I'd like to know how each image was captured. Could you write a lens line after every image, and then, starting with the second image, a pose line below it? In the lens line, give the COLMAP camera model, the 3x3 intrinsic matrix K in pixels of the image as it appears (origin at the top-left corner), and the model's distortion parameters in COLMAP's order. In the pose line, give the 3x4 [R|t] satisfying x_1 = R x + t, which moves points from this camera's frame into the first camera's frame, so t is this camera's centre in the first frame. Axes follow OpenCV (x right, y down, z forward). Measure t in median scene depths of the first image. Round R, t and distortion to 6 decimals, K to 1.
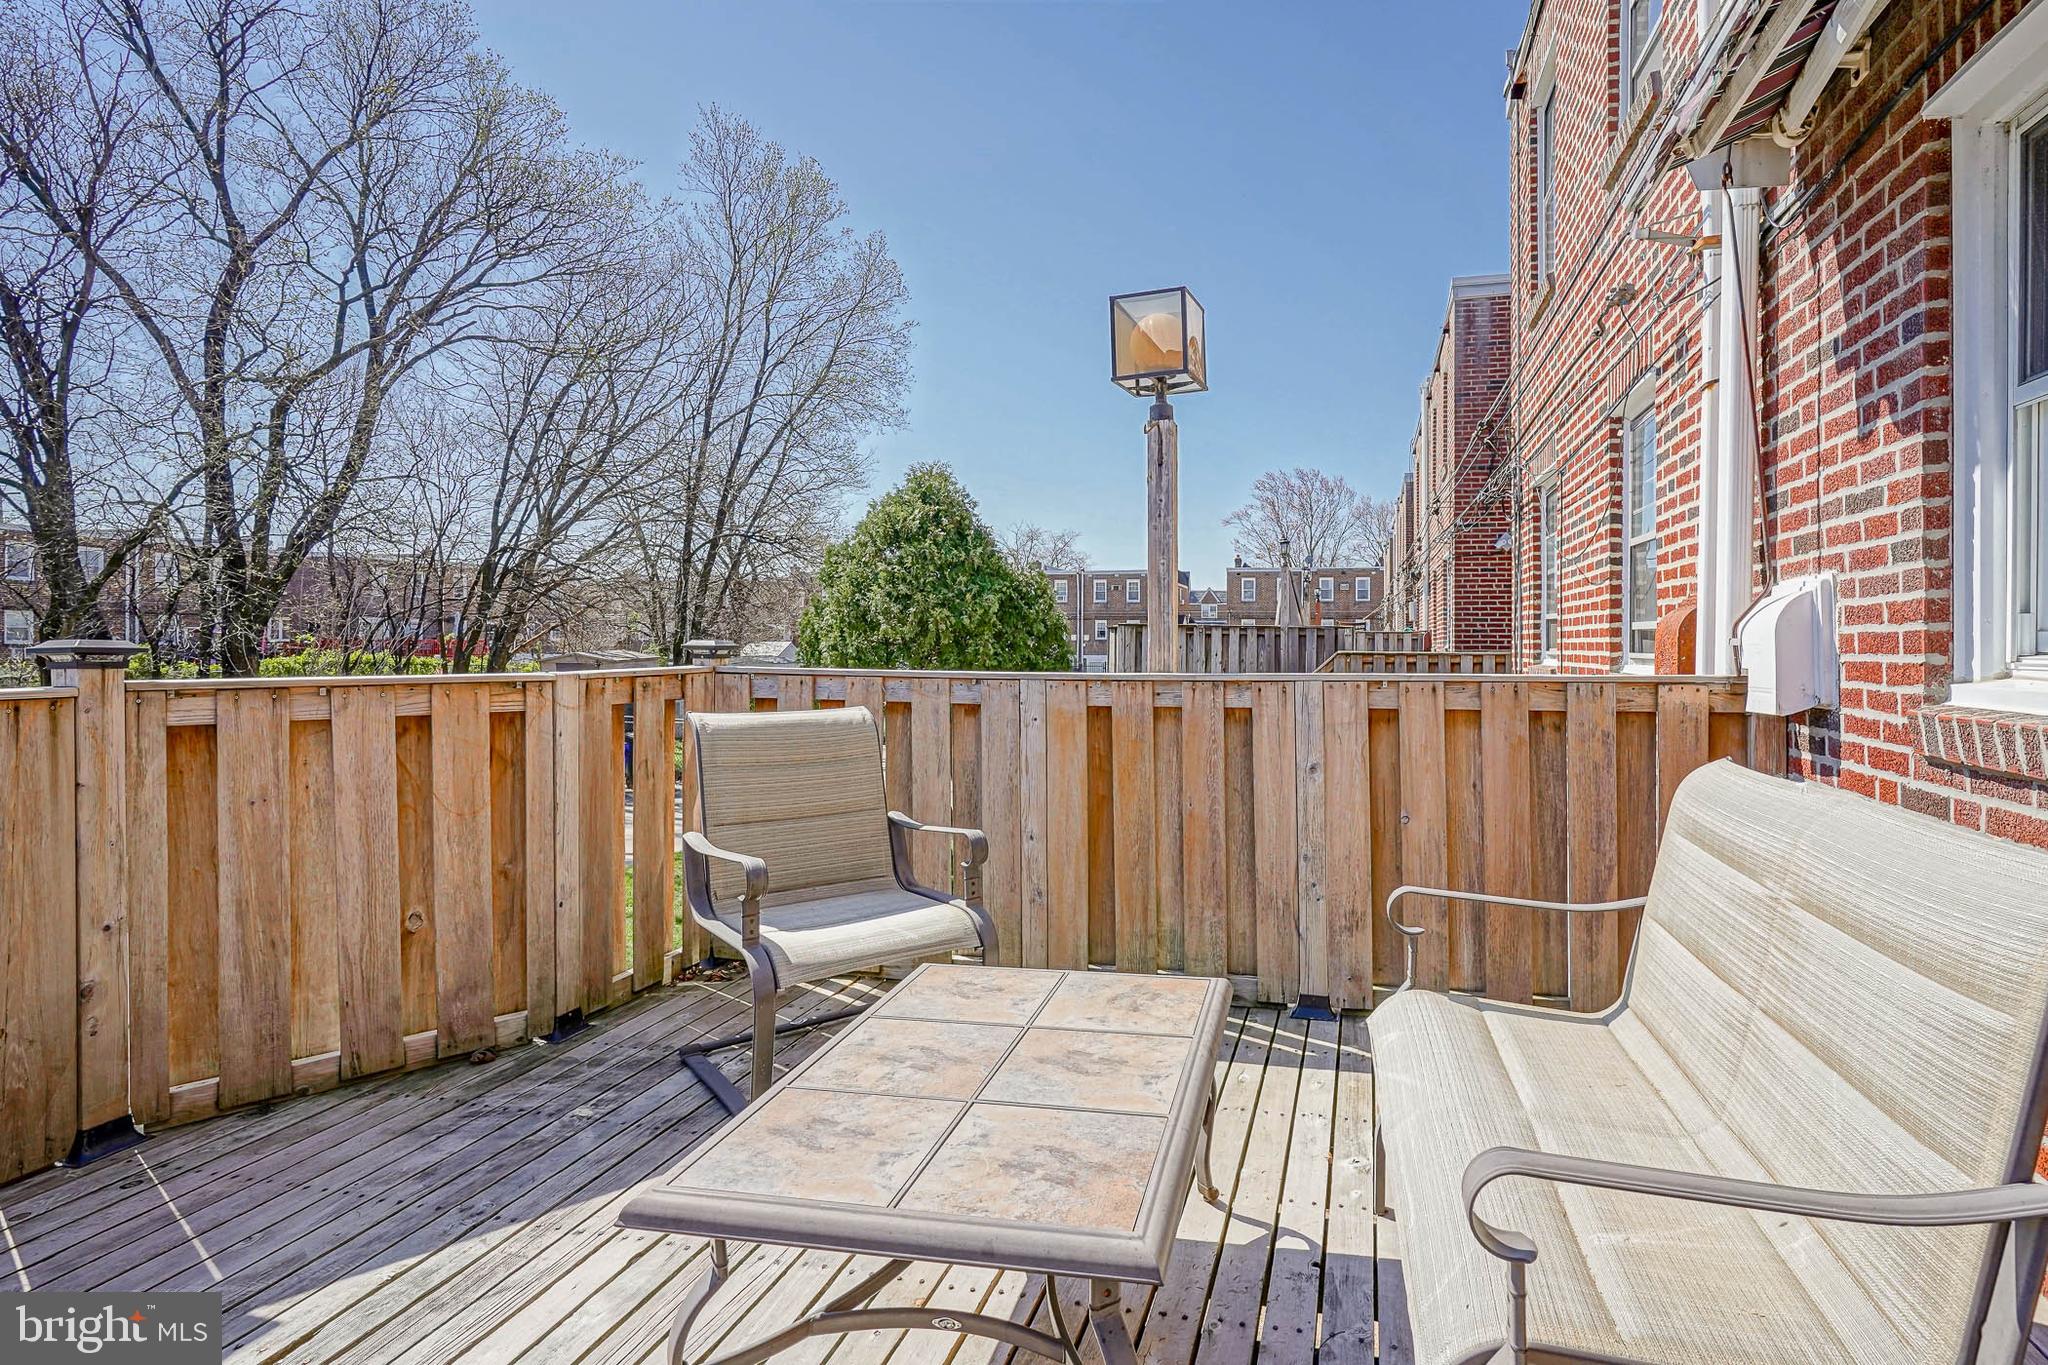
lens RADIAL K [[1009.2, 0, 1079.6], [0, 1009.2, 649.7], [0, 0, 1]] dist [0.013699, 0.000904]
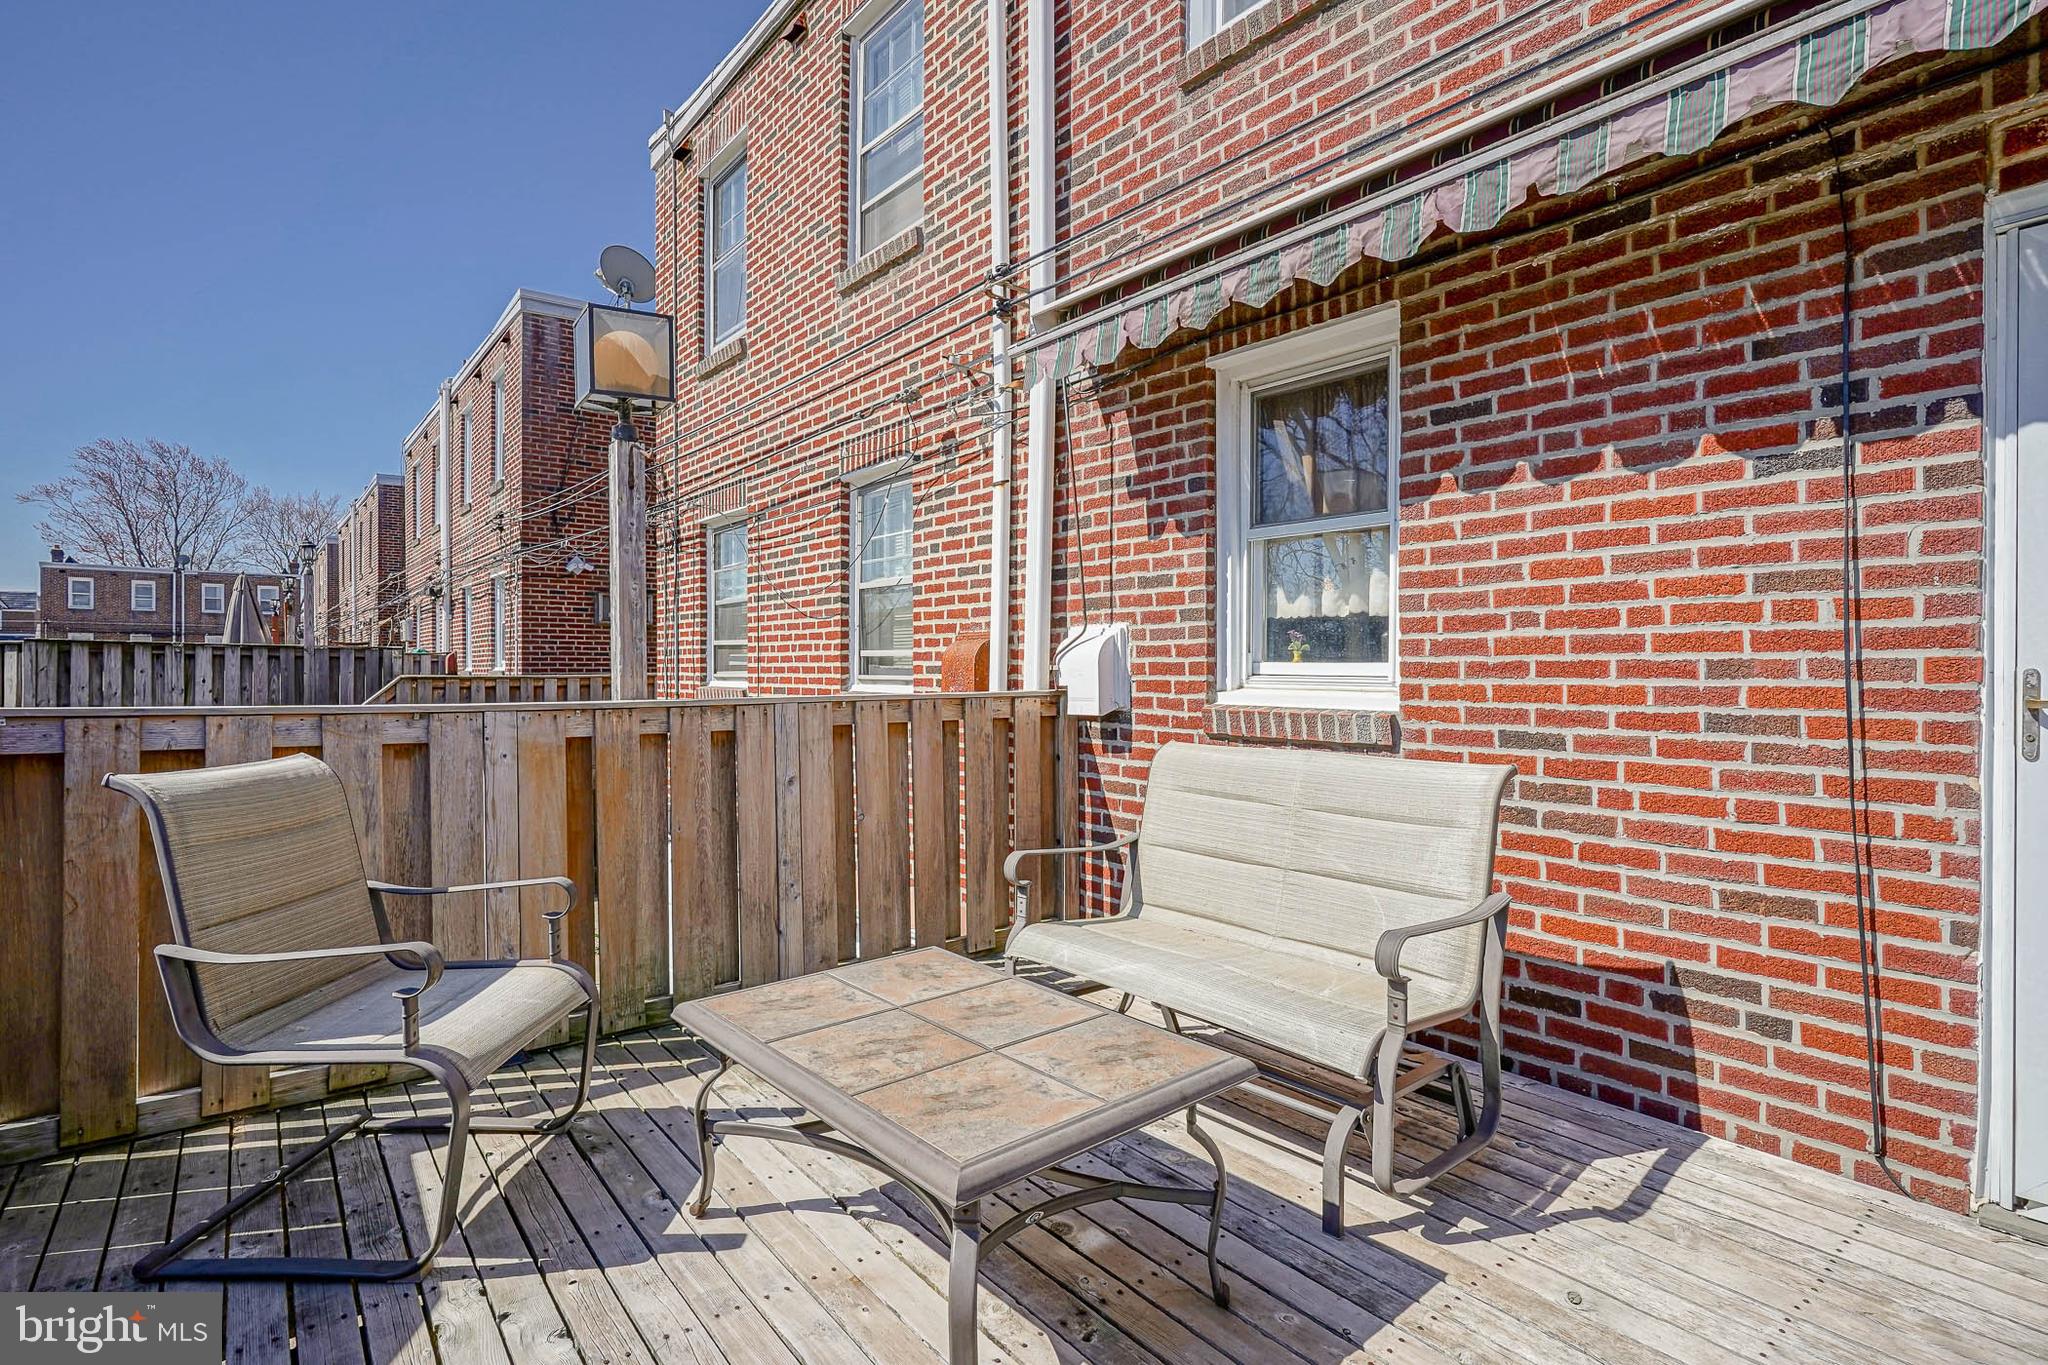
lens RADIAL K [[1009.2, 0, 1011.4], [0, 1009.2, 676.7], [0, 0, 1]] dist [0.013699, 0.000904]
pose [[0.657041, -0.009481, 0.753796, -0.419437], [0.005912, 0.999955, 0.007424, -0.004852], [-0.753832, -0.000422, 0.657067, 0.076628]]
